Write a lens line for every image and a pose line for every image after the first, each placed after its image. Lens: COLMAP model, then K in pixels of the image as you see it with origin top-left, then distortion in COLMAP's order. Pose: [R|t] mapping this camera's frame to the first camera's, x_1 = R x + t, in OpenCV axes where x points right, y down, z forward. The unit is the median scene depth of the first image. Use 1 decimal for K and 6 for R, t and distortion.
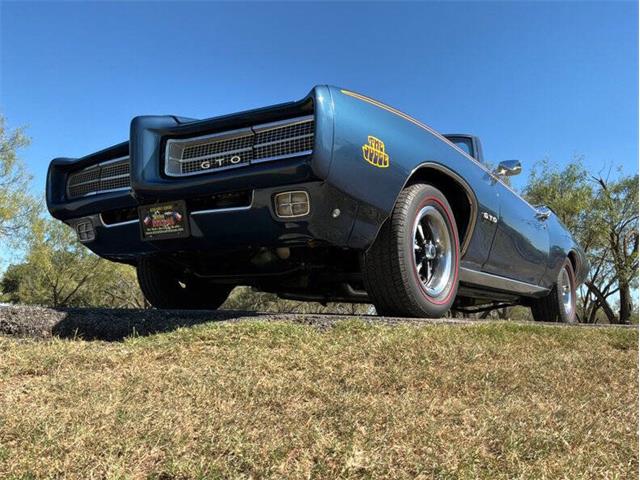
lens RADIAL K [[526.0, 0, 316.3], [0, 526.0, 240.8], [0, 0, 1]] dist [0.061152, -0.118297]
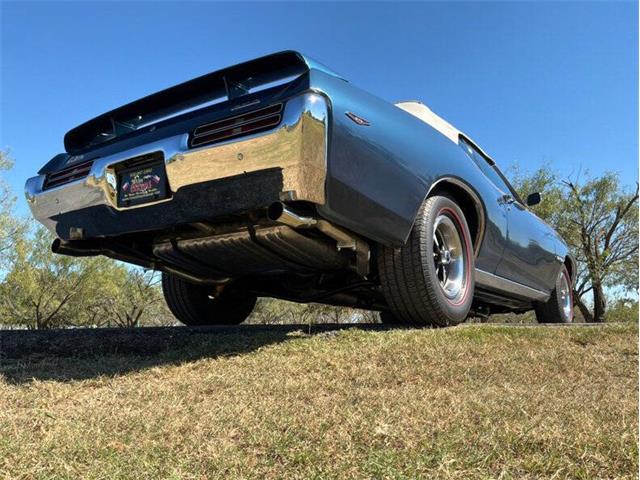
lens RADIAL K [[527.6, 0, 320.0], [0, 527.6, 240.0], [0, 0, 1]] dist [0.052852, -0.102249]
pose [[0.998403, -0.032775, 0.046023, -0.057833], [0.033556, 0.999304, -0.016297, -0.033170], [-0.045457, 0.017815, 0.998807, -0.186115]]
